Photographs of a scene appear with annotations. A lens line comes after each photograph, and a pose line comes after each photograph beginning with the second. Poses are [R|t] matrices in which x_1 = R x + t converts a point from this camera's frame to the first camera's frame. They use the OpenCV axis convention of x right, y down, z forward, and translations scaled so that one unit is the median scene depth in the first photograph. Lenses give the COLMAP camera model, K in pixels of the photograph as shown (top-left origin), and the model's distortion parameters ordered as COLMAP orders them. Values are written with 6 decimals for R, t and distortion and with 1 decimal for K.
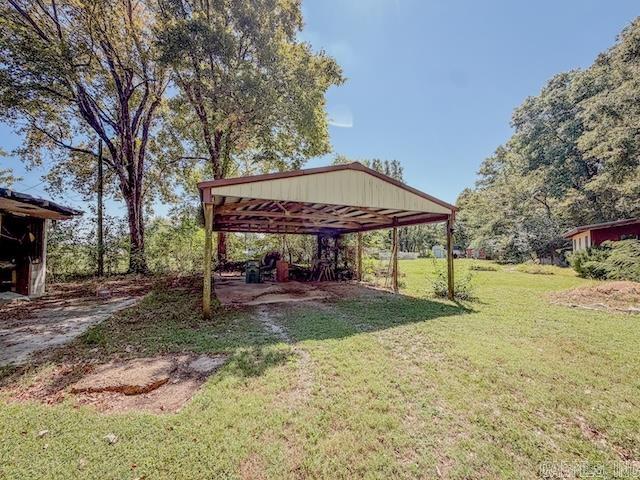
lens RADIAL K [[256.6, 0, 318.9], [0, 256.6, 240.0], [0, 0, 1]] dist [-0.001853, -0.000032]
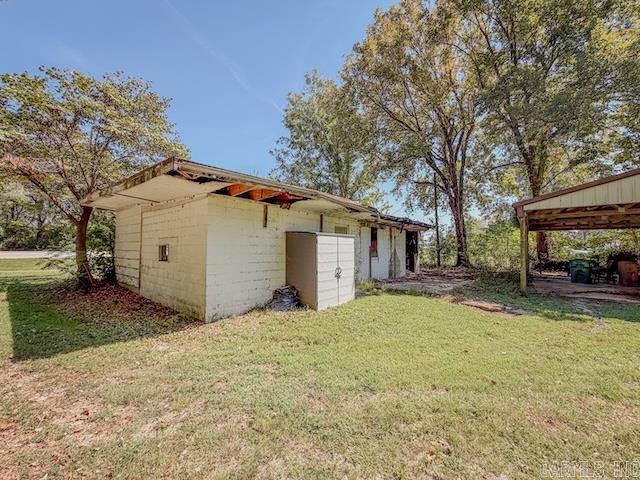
lens RADIAL K [[256.6, 0, 318.9], [0, 256.6, 240.0], [0, 0, 1]] dist [-0.001853, -0.000032]
pose [[0.461047, -0.029165, -0.886896, 0.118203], [0.032369, 0.999347, -0.016036, -0.008607], [0.886785, -0.021315, 0.461690, -0.253635]]
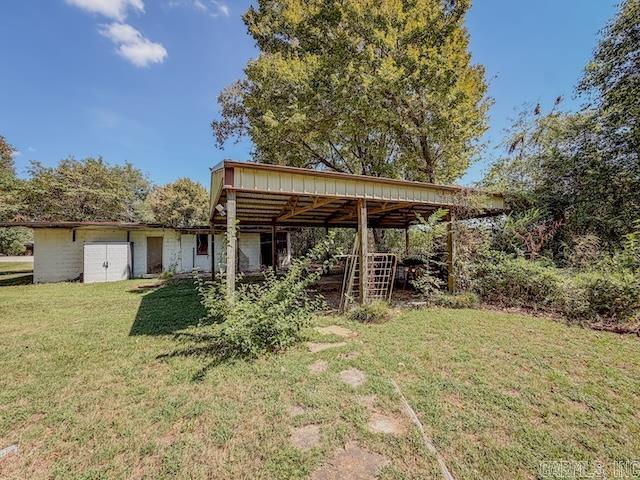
lens RADIAL K [[256.6, 0, 318.9], [0, 256.6, 240.0], [0, 0, 1]] dist [-0.001853, -0.000032]
pose [[0.041887, -0.023763, -0.998840, 0.590930], [0.057725, 0.998105, -0.021325, 0.022021], [0.997453, -0.056765, 0.043179, 0.648428]]
